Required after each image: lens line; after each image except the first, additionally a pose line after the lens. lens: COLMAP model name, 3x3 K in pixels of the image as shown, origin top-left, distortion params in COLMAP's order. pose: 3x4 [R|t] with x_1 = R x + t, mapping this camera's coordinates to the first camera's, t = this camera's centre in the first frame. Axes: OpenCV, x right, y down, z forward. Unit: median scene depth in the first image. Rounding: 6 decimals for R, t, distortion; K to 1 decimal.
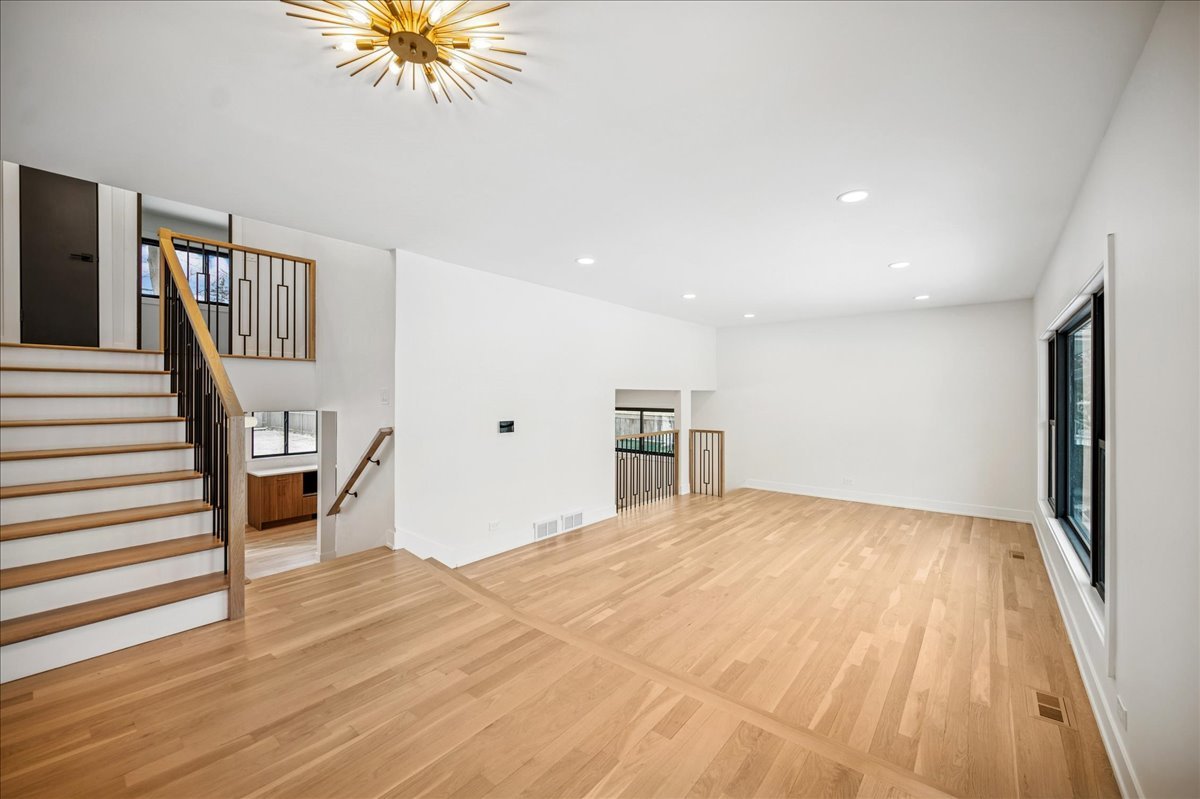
lens RADIAL K [[479.6, 0, 600.1], [0, 479.6, 397.9], [0, 0, 1]] dist [-0.001464, -0.000800]
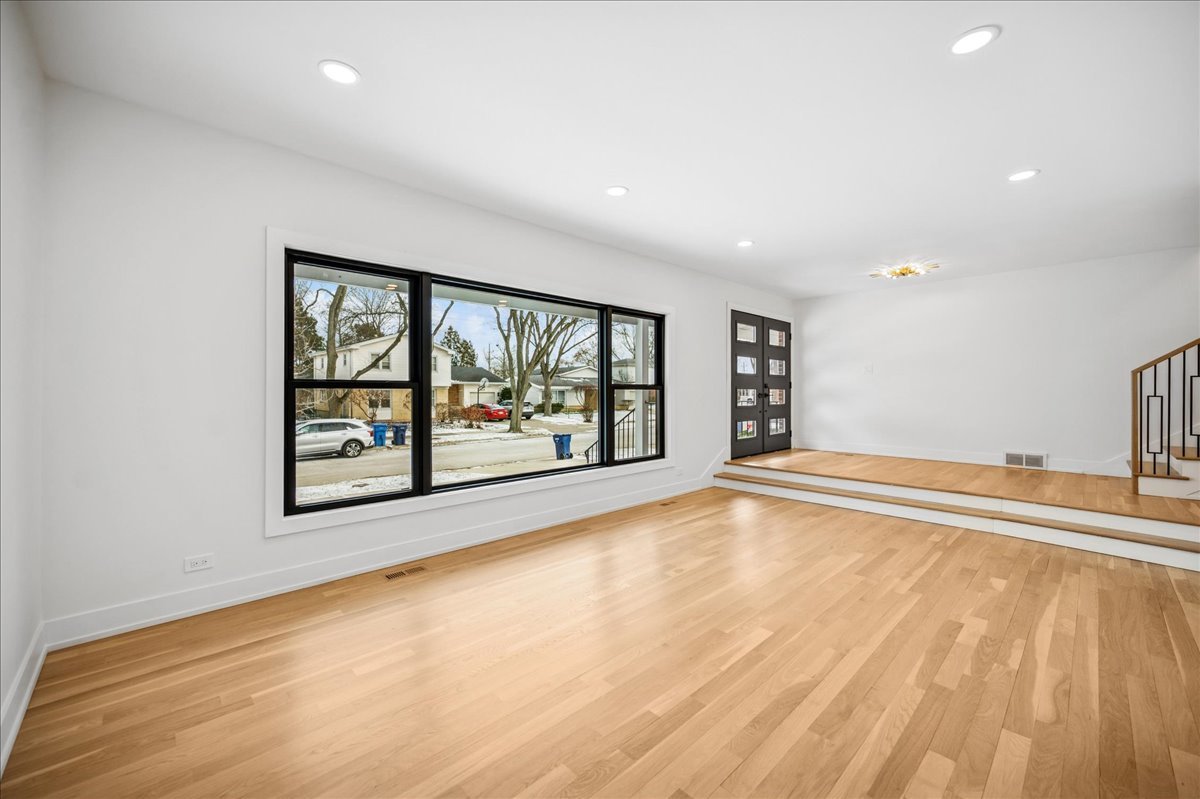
lens RADIAL K [[479.6, 0, 599.8], [0, 479.6, 393.8], [0, 0, 1]] dist [-0.001464, -0.000800]
pose [[-0.992386, -0.006438, 0.122997, 0.529555], [-0.005794, 0.999968, 0.005590, 0.066057], [-0.123029, 0.004835, -0.992391, 1.741520]]
